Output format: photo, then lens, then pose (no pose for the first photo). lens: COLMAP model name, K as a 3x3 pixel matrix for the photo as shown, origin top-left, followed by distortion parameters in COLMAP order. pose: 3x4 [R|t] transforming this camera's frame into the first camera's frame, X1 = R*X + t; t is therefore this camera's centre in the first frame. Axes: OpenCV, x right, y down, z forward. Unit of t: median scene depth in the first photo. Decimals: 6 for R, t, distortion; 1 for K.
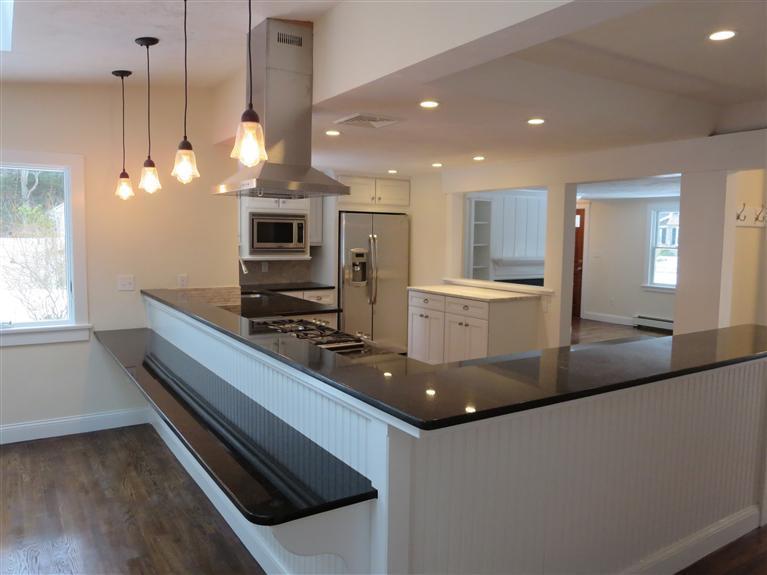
lens RADIAL K [[585.4, 0, 384.8], [0, 585.4, 286.9], [0, 0, 1]] dist [-0.018575, -0.004086]
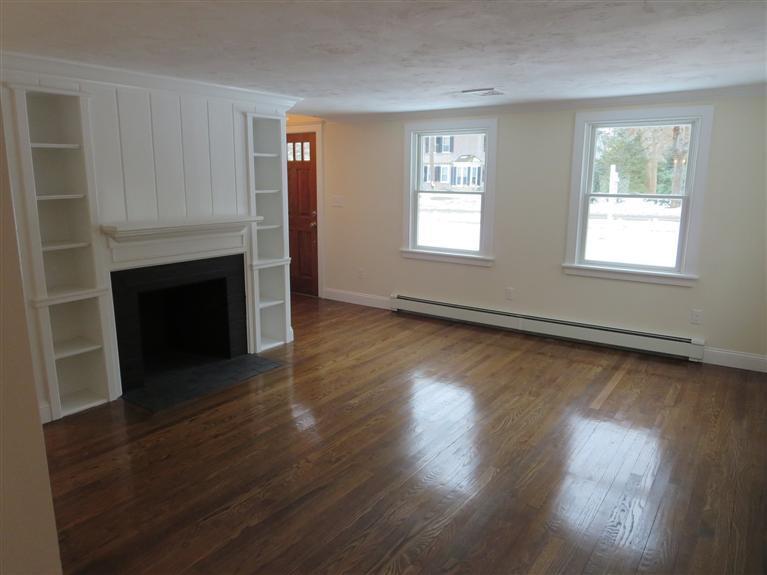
lens RADIAL K [[549.5, 0, 390.4], [0, 549.5, 289.4], [0, 0, 1]] dist [-0.043786, -0.000692]
pose [[0.920990, -0.084930, 0.380216, 0.283671], [0.039161, 0.991188, 0.126545, -0.055423], [-0.387612, -0.101657, 0.916200, 0.643637]]
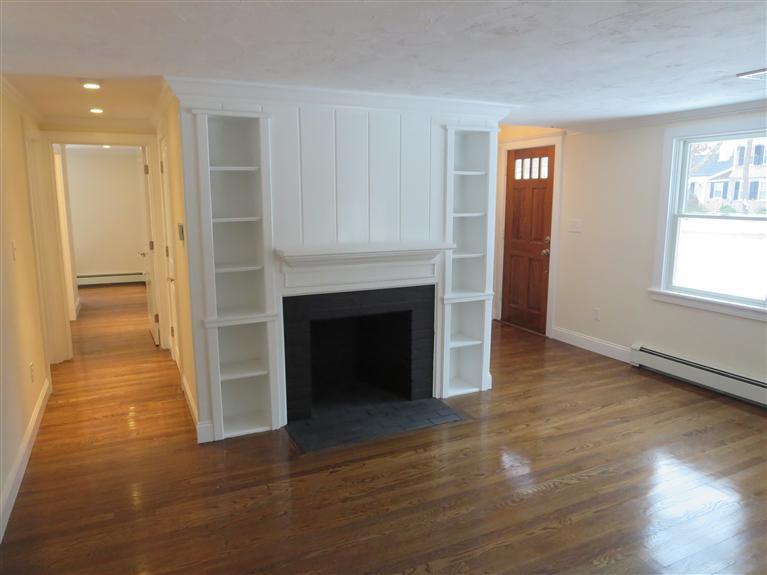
lens RADIAL K [[553.0, 0, 376.1], [0, 553.0, 287.0], [0, 0, 1]] dist [-0.018086, 0.000542]
pose [[0.992888, 0.002333, -0.119029, 0.386446], [0.006822, 0.997050, 0.076448, -0.064945], [0.118857, -0.076717, 0.989943, 0.732477]]
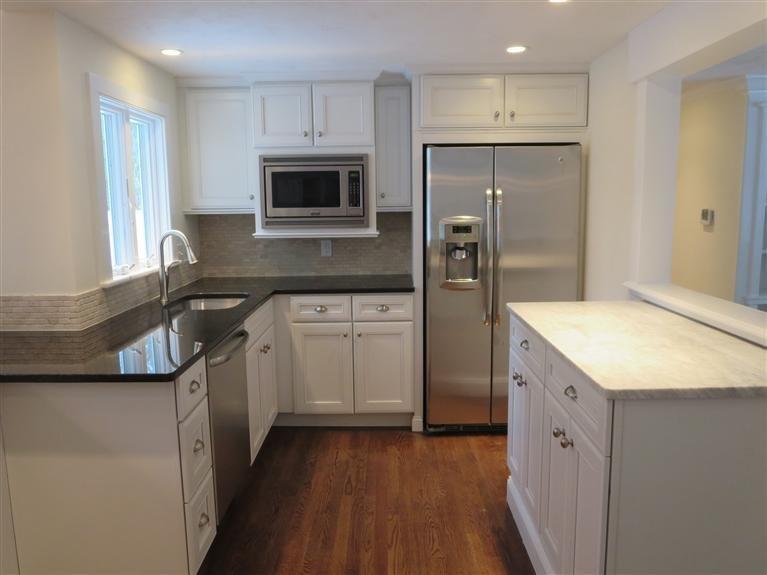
lens RADIAL K [[585.4, 0, 384.8], [0, 585.4, 286.9], [0, 0, 1]] dist [-0.018575, -0.004086]
pose [[0.838474, 0.054481, -0.542212, 0.183958], [-0.024662, 0.997764, 0.062117, -0.034155], [0.544384, -0.038712, 0.837943, 0.537716]]
